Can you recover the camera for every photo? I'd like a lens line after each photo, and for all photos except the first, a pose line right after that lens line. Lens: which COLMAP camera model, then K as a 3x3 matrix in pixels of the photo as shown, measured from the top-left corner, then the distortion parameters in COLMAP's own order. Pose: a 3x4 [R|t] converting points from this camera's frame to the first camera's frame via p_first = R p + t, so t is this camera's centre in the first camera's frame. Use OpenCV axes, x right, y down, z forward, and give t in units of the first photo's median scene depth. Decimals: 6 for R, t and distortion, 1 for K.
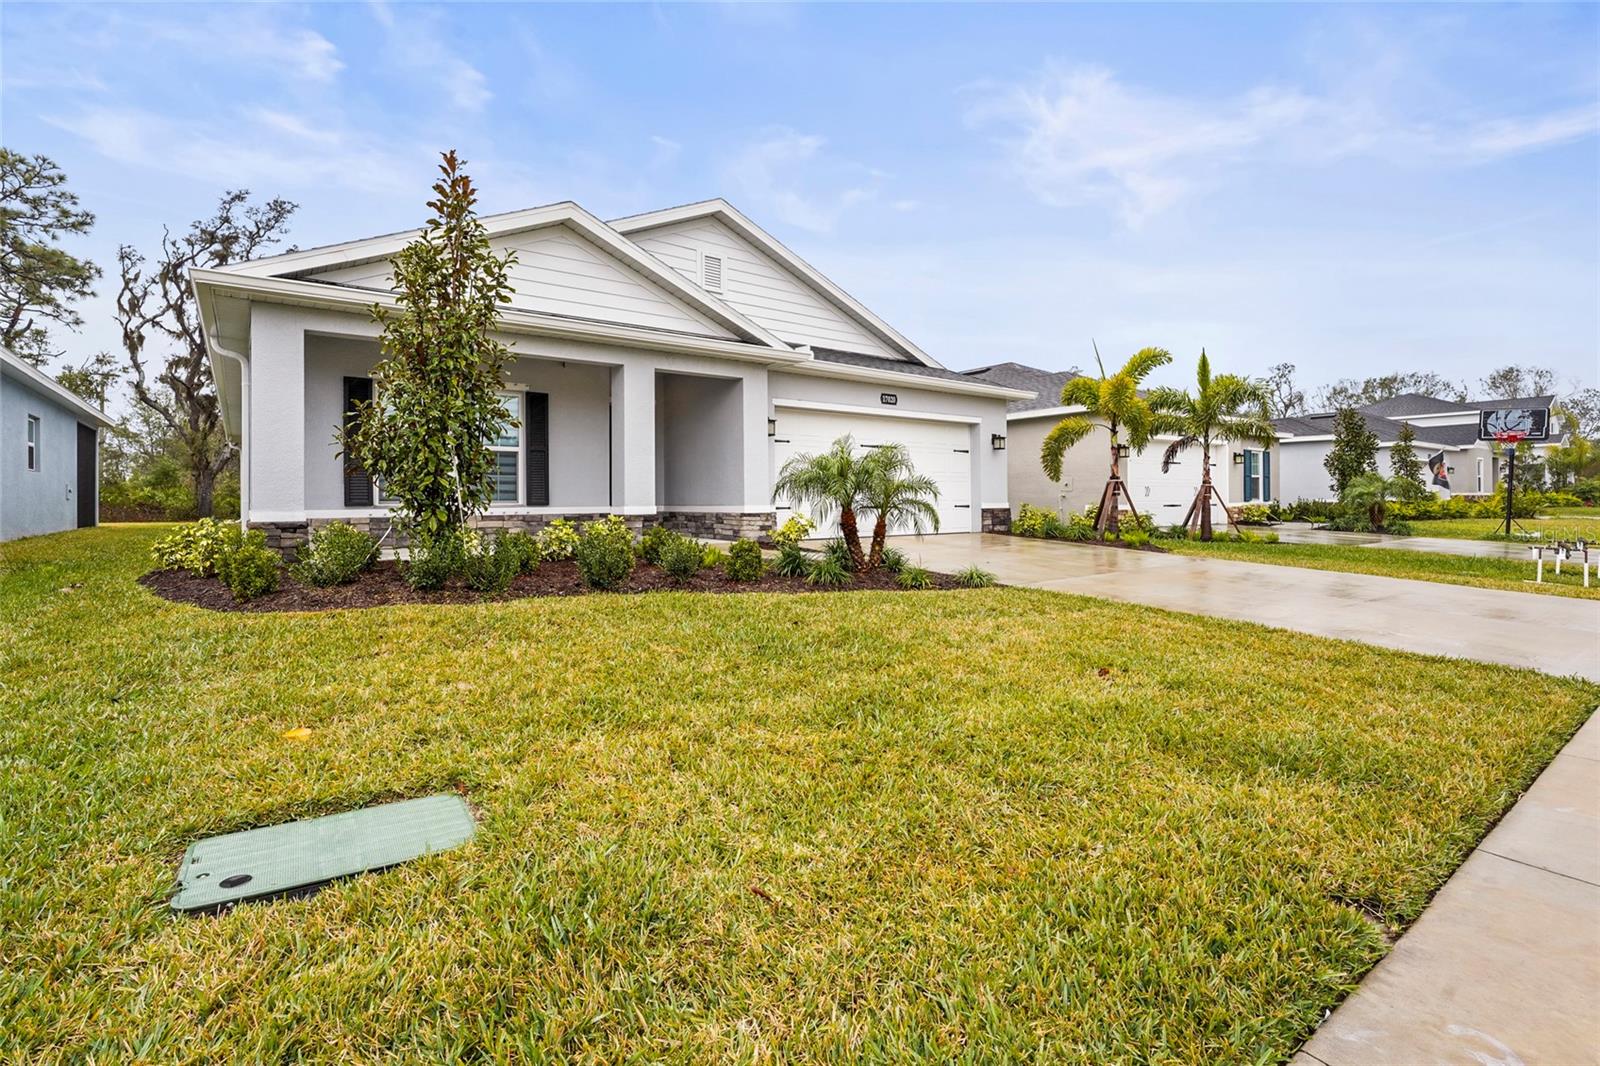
lens RADIAL K [[733.8, 0, 800.4], [0, 733.8, 481.3], [0, 0, 1]] dist [-0.000778, -0.000344]
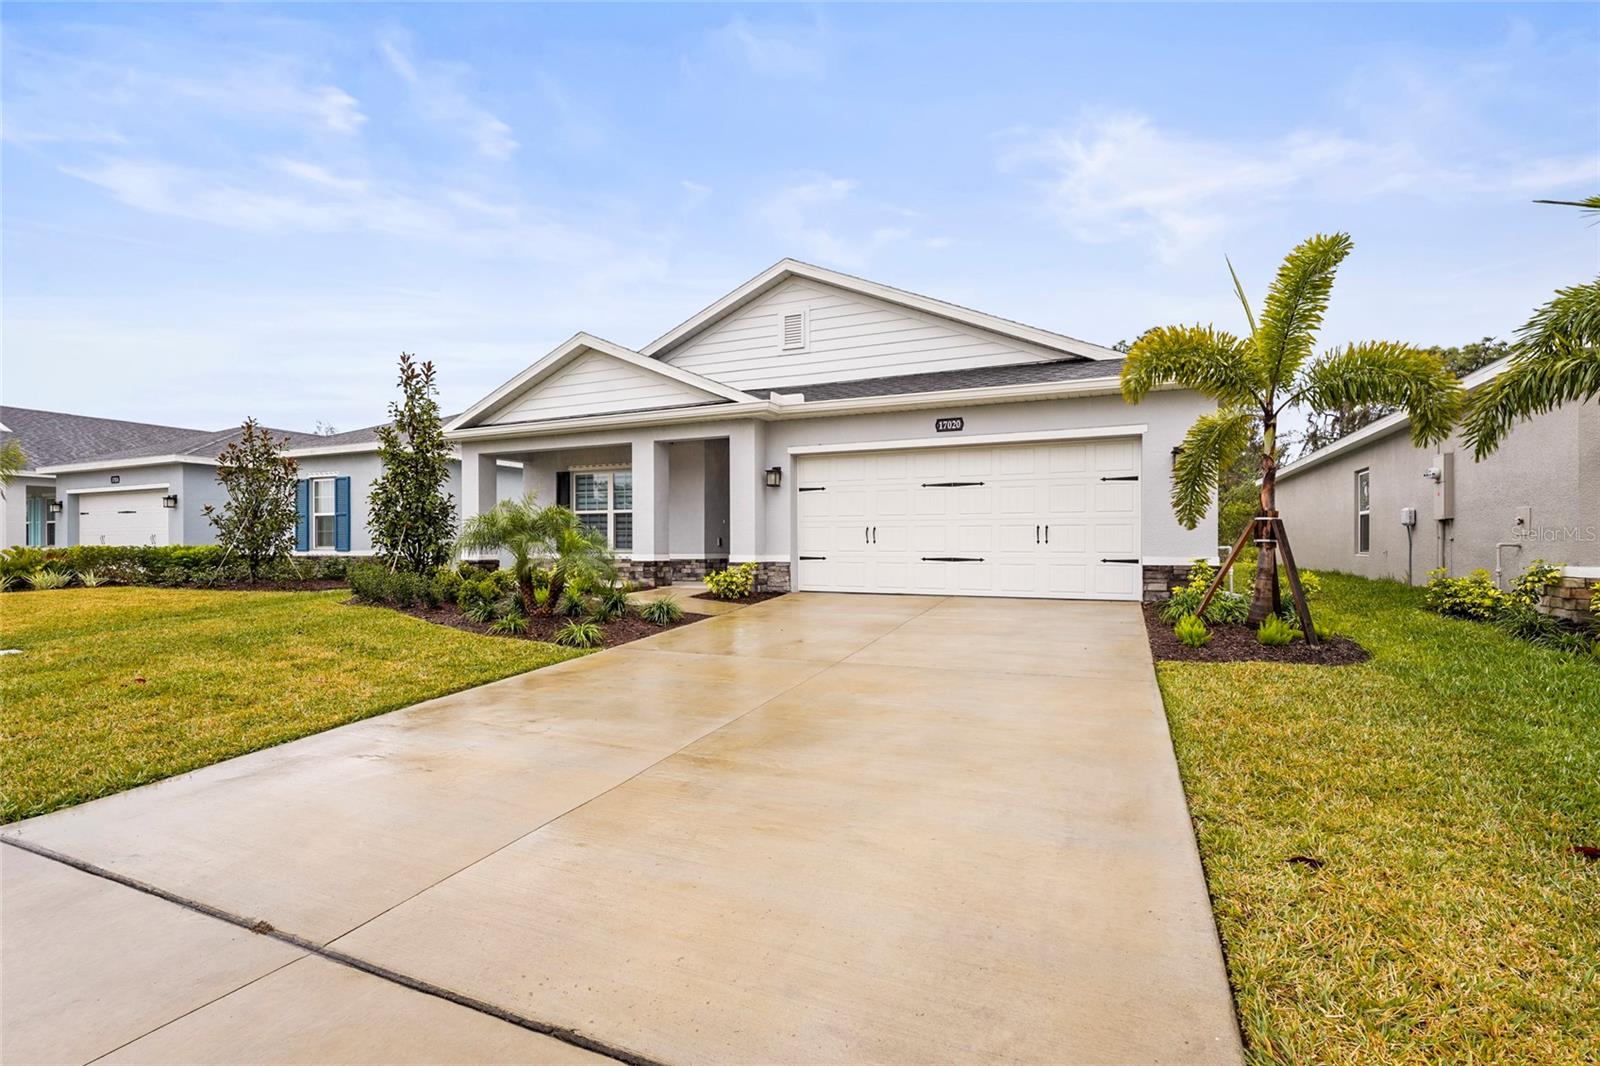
lens RADIAL K [[733.8, 0, 799.2], [0, 733.8, 538.2], [0, 0, 1]] dist [-0.000778, -0.000344]
pose [[0.478627, -0.004550, -0.878007, 0.878793], [0.020206, 0.999779, 0.005833, 0.004328], [0.877786, -0.020533, 0.478613, 0.557924]]
